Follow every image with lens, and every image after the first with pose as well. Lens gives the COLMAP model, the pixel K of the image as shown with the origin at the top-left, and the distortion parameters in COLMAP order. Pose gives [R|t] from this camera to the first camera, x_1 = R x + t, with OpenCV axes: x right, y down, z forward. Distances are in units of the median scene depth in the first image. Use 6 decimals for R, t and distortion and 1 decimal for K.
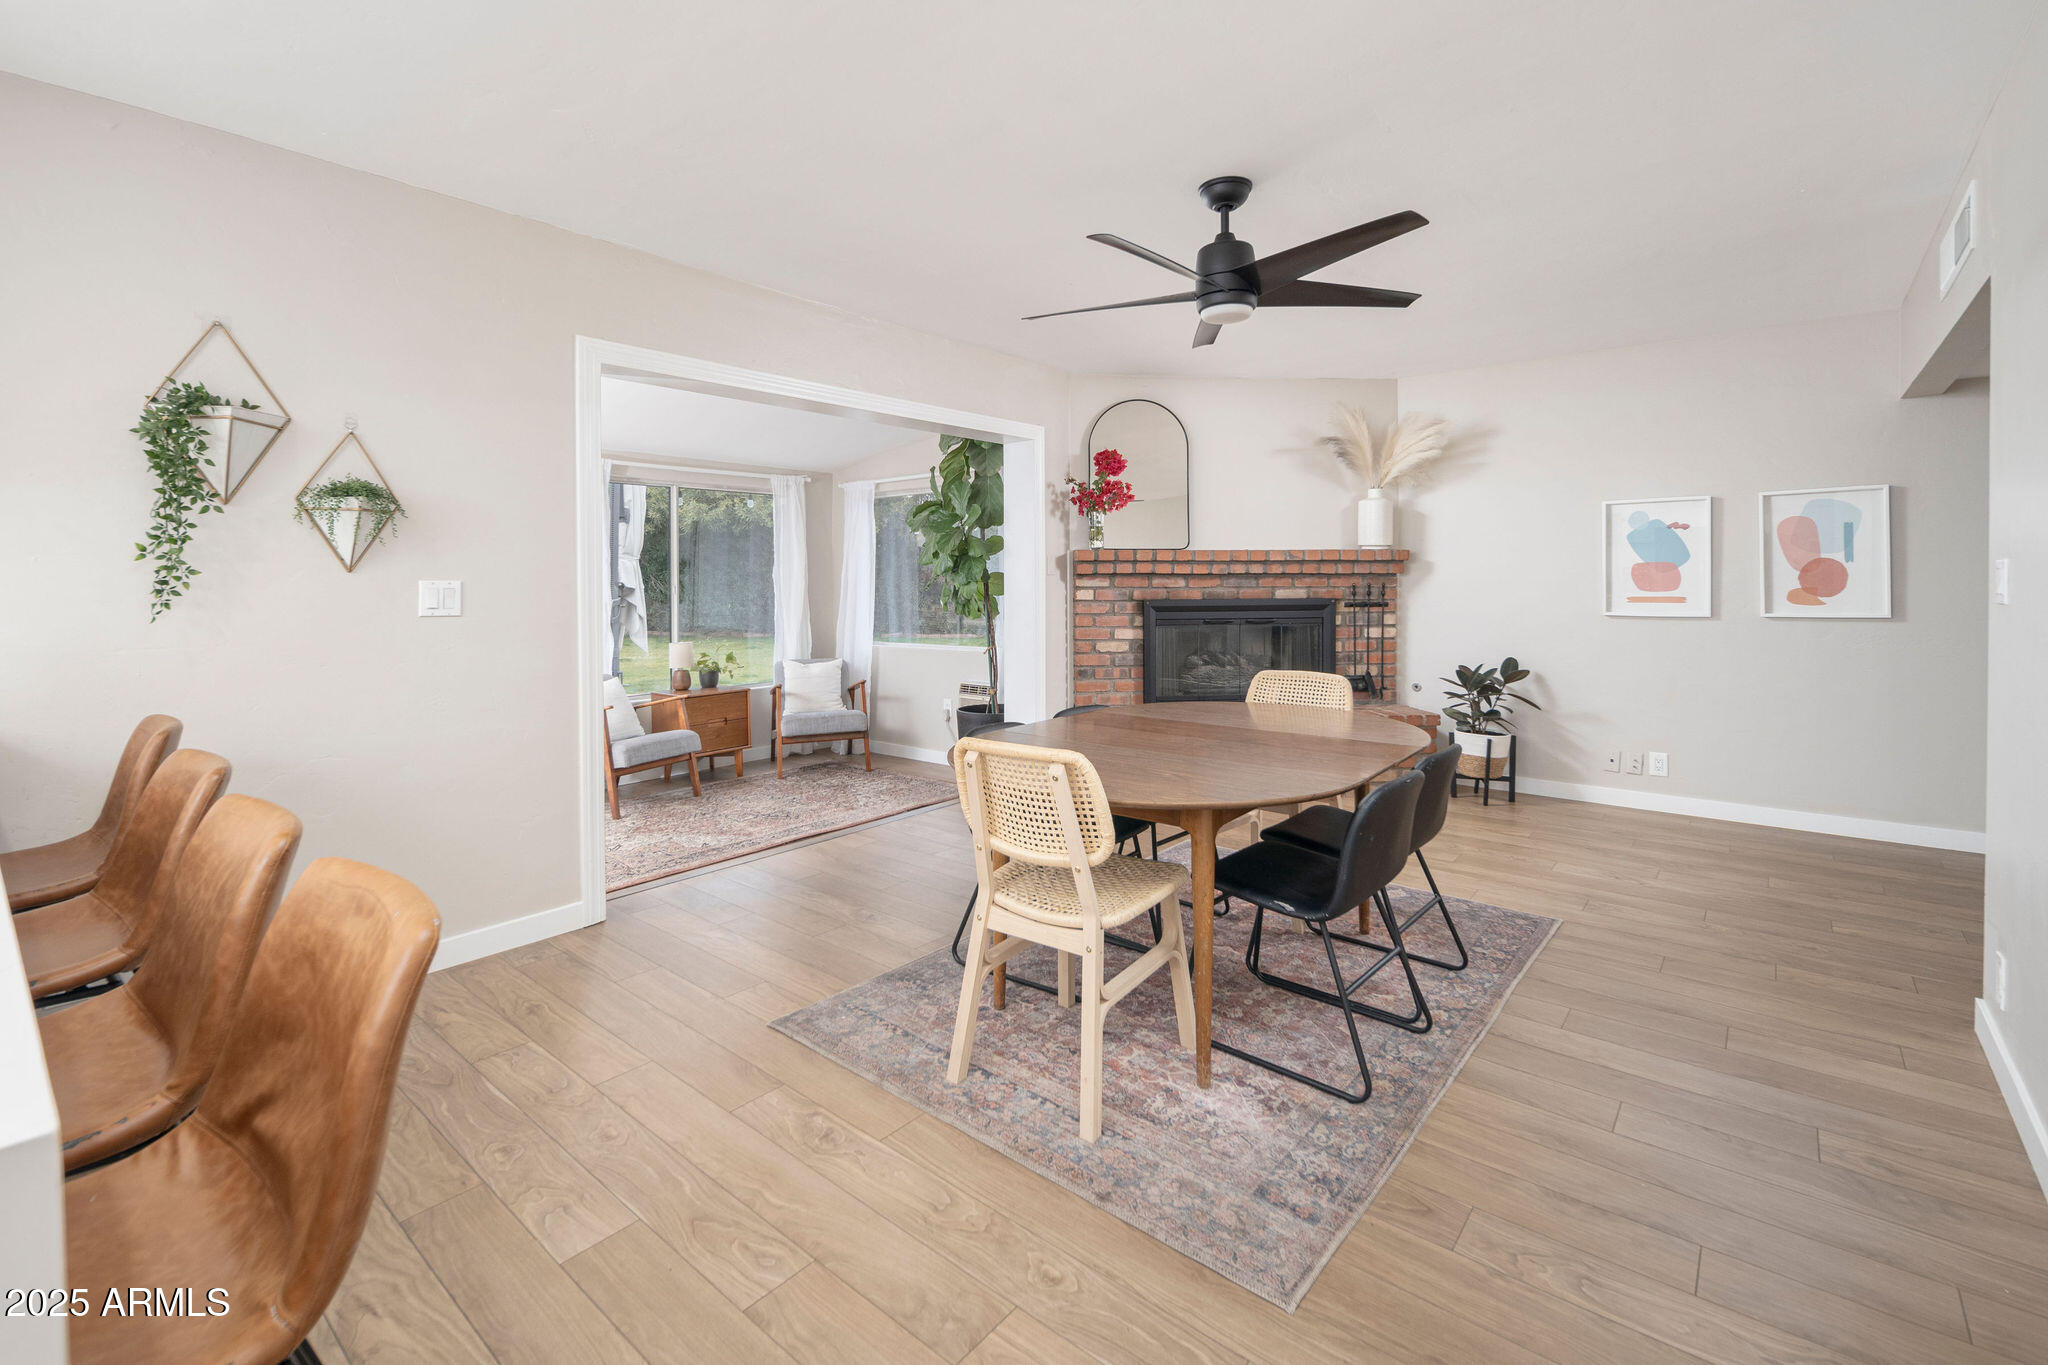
lens RADIAL K [[917.8, 0, 1024.0], [0, 917.8, 597.9], [0, 0, 1]] dist [0.000836, -0.000073]
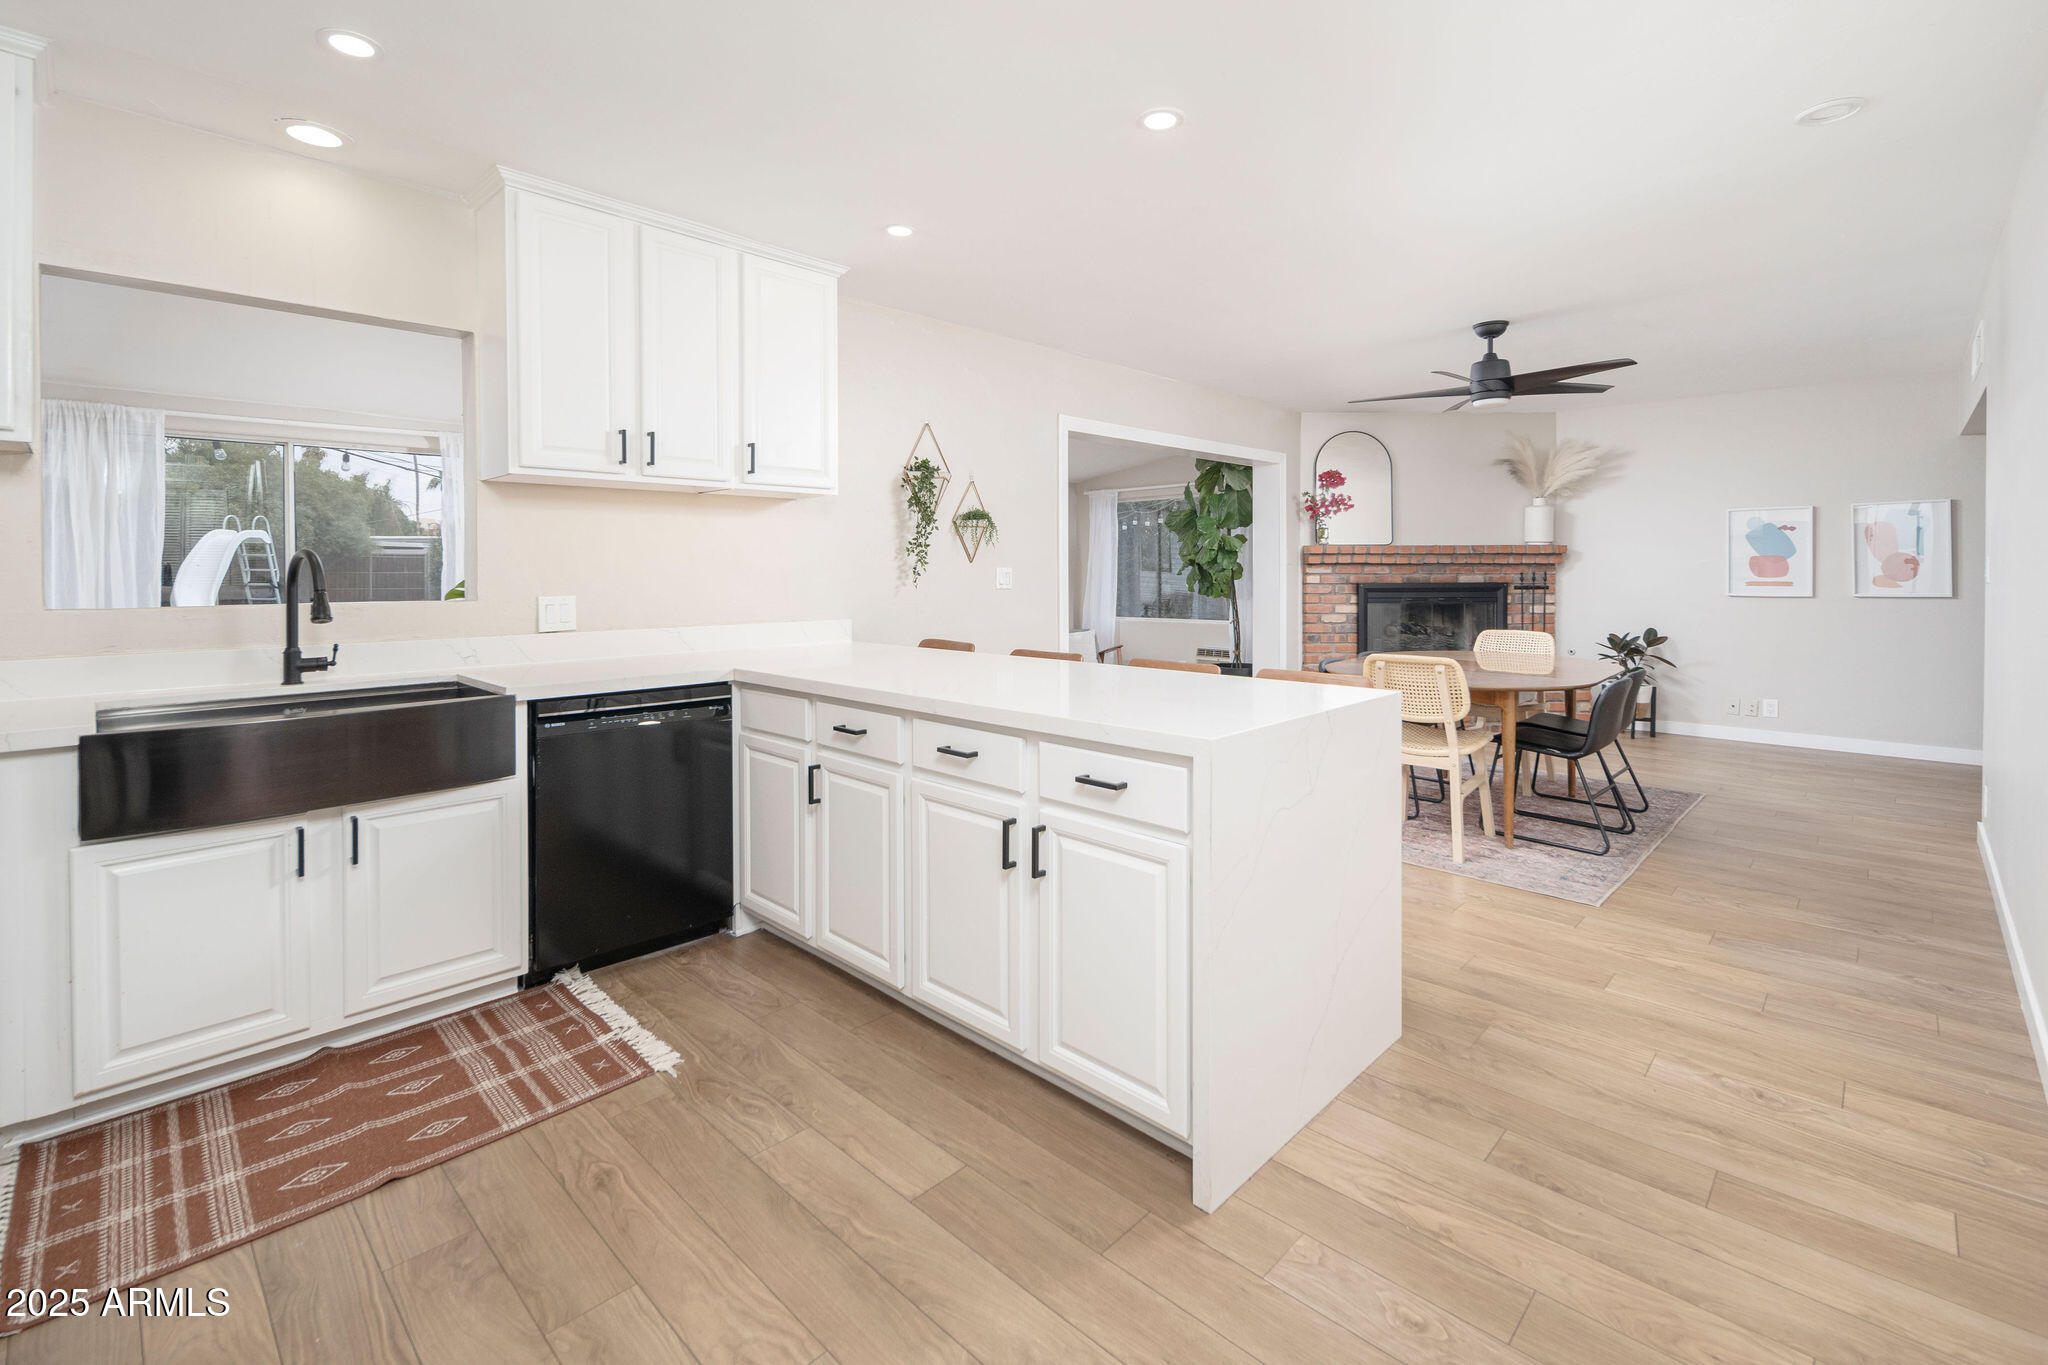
lens RADIAL K [[909.3, 0, 1029.4], [0, 909.3, 582.7], [0, 0, 1]] dist [-0.000634, 0.000201]
pose [[0.997183, 0.003259, -0.074937, -0.248307], [-0.003495, 0.999989, -0.003016, 0.007209], [0.074927, 0.003269, 0.997184, -0.347253]]
